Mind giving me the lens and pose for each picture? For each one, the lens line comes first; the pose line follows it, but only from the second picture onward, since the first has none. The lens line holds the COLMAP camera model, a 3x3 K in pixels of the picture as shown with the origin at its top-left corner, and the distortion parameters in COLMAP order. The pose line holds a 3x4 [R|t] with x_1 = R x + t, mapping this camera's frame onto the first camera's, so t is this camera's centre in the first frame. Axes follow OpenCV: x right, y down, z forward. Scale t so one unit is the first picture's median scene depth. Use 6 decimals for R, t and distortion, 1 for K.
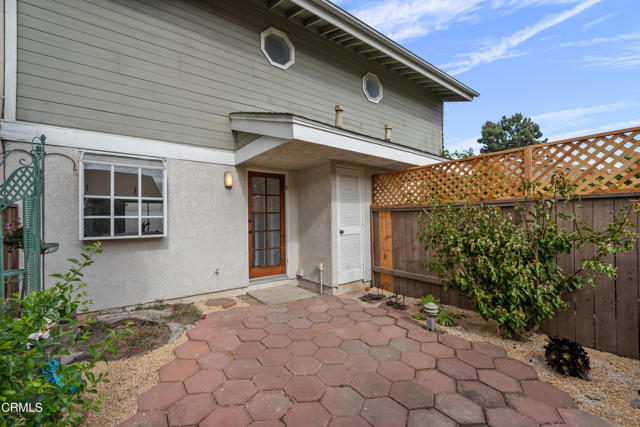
lens RADIAL K [[267.0, 0, 321.5], [0, 267.0, 216.6], [0, 0, 1]] dist [-0.000817, -0.000027]
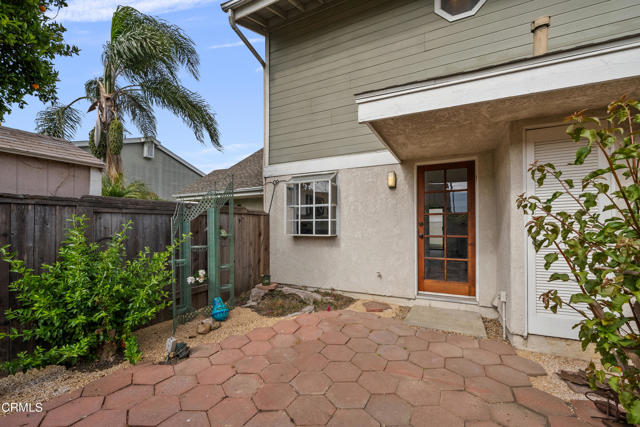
lens RADIAL K [[277.7, 0, 317.3], [0, 277.7, 225.5], [0, 0, 1]] dist [0.000064, 0.000099]
pose [[0.433793, 0.003953, -0.901004, 0.455527], [0.004244, 0.999970, 0.006430, 0.017014], [0.901003, -0.006614, 0.433763, 0.366105]]
